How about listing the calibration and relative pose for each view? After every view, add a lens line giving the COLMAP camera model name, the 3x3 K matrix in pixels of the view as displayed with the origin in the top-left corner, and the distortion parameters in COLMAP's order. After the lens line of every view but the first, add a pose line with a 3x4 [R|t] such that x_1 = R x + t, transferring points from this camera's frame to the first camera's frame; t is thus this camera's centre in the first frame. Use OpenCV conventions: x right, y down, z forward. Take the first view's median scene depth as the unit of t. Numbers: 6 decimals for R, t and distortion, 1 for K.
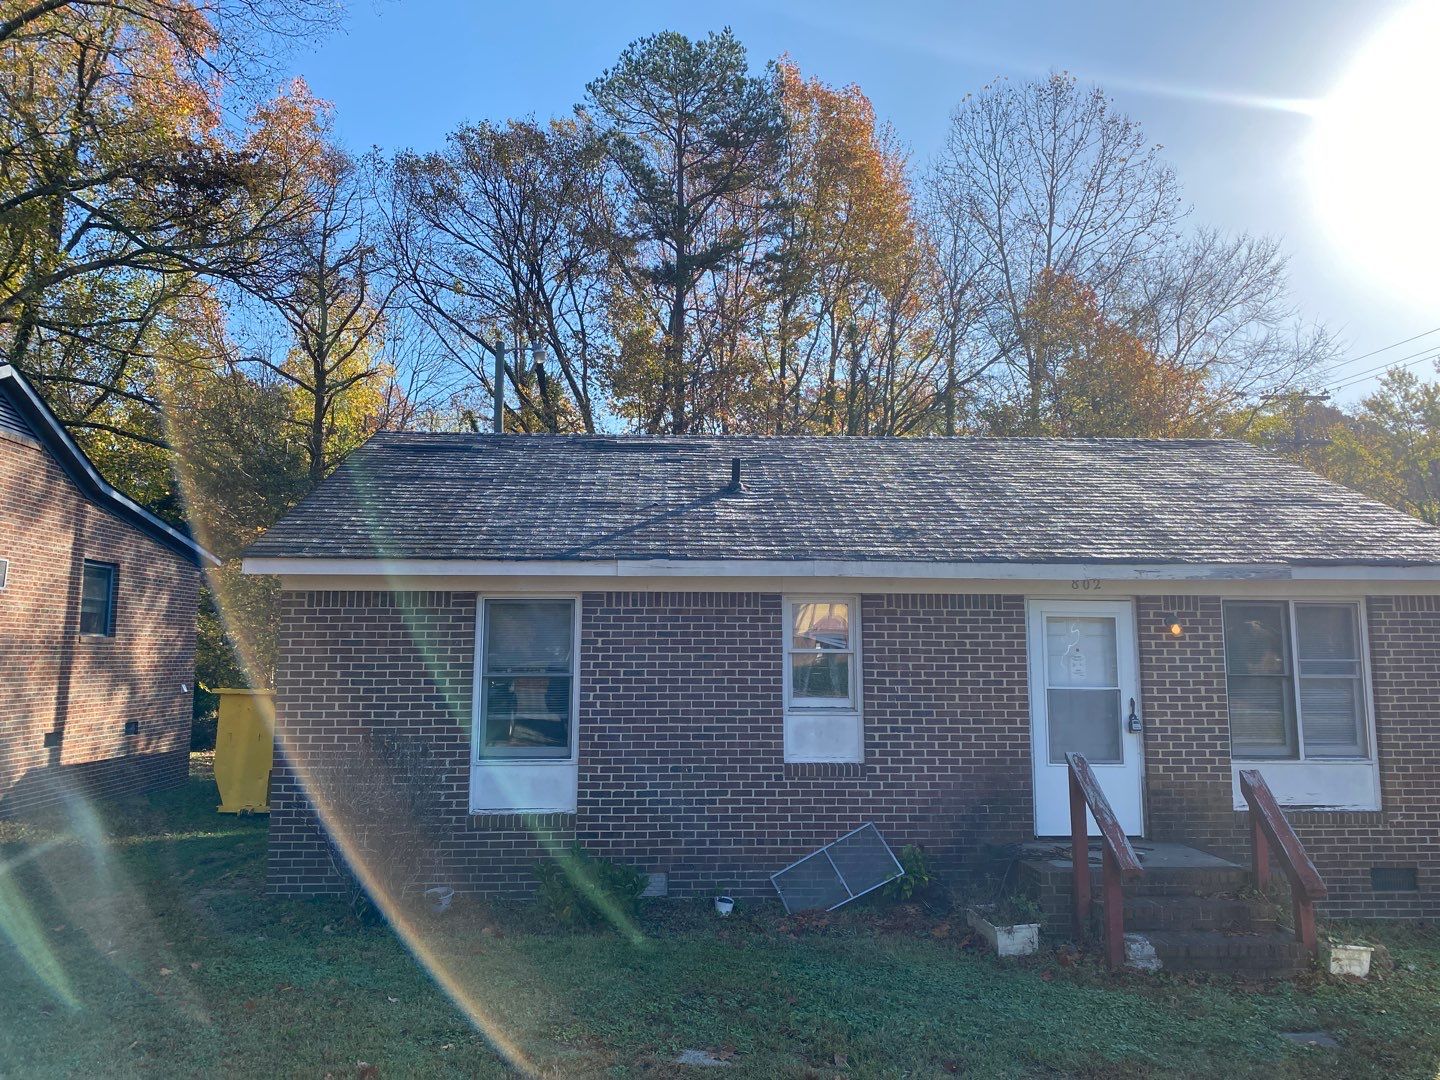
lens RADIAL K [[1090.0, 0, 710.8], [0, 1090.0, 507.2], [0, 0, 1]] dist [0.052545, -0.060758]
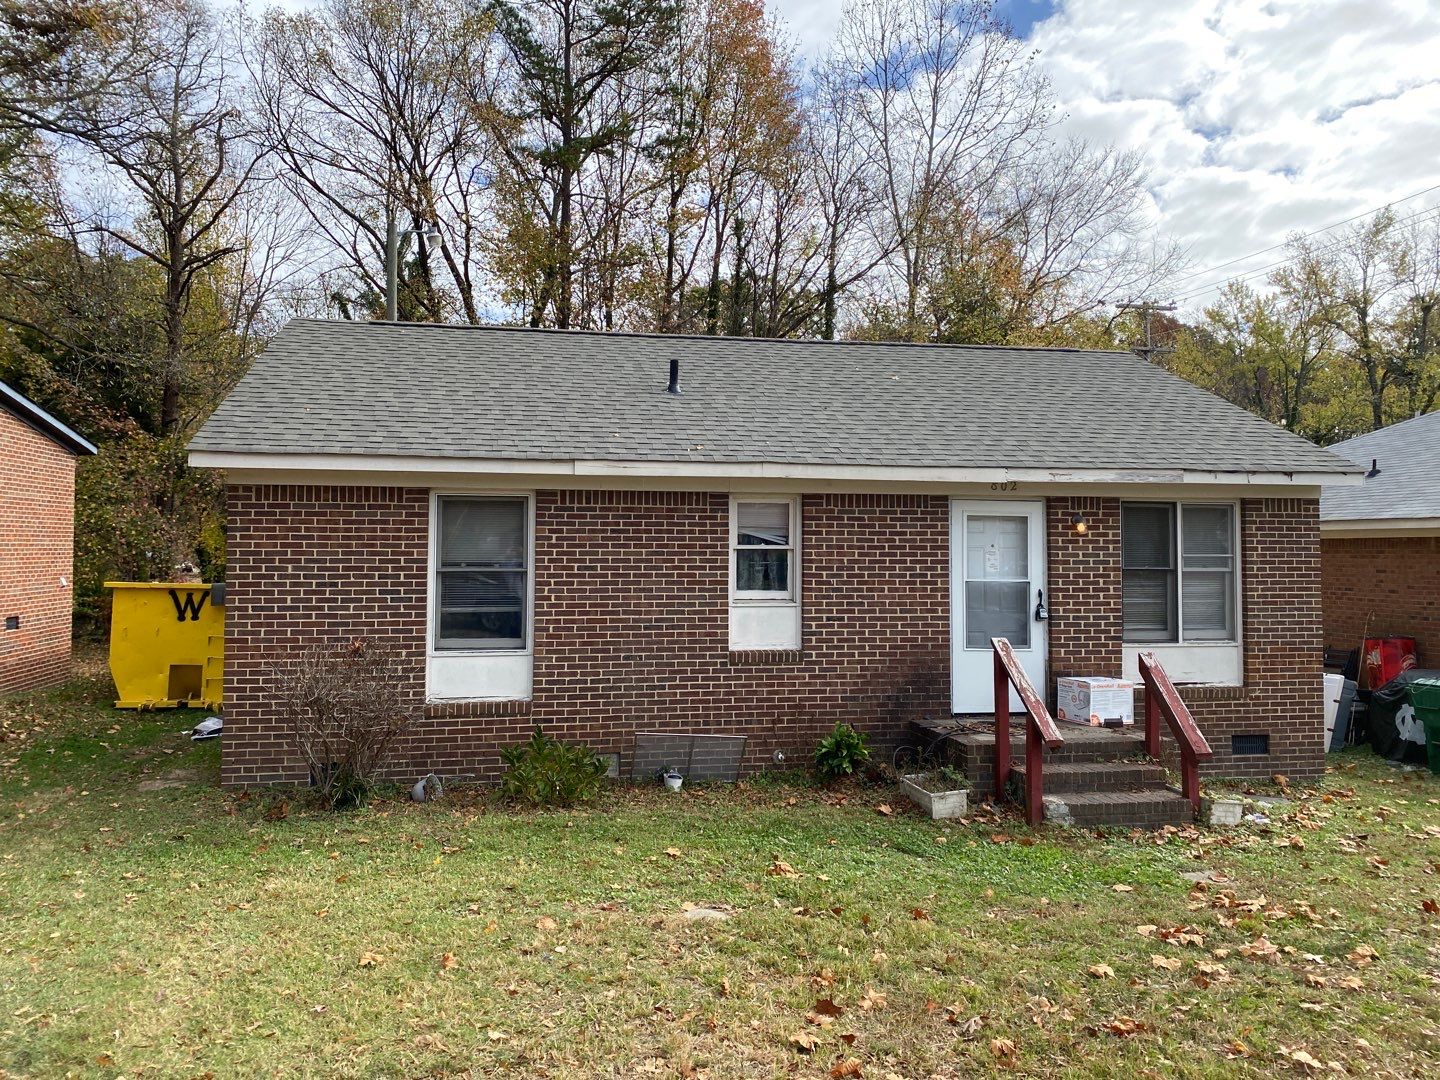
lens RADIAL K [[1090.2, 0, 720.1], [0, 1090.2, 497.4], [0, 0, 1]] dist [0.105400, -0.208942]
pose [[0.990332, 0.008920, 0.138427, -0.087893], [-0.021455, 0.995771, 0.089328, -0.009669], [-0.137045, -0.091434, 0.986336, -0.035810]]
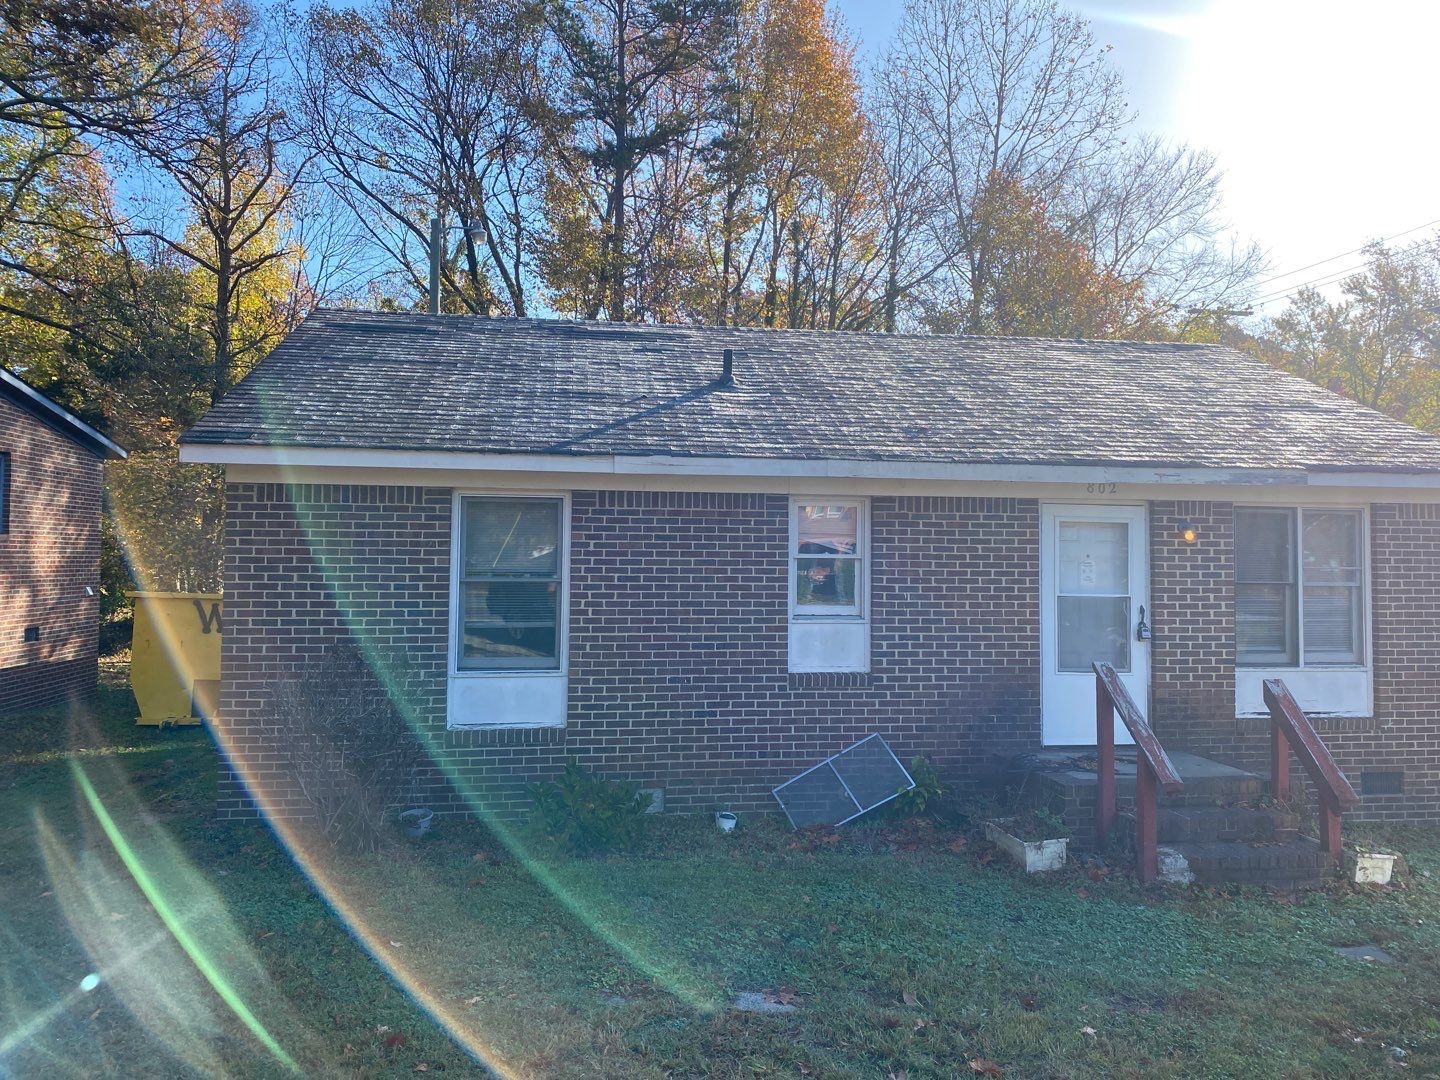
lens RADIAL K [[1082.5, 0, 739.1], [0, 1082.5, 512.3], [0, 0, 1]] dist [0.088908, -0.139215]
pose [[0.994434, 0.011270, 0.104754, -0.072845], [-0.020808, 0.995687, 0.090408, 0.011774], [-0.103283, -0.092084, 0.990380, 0.087236]]
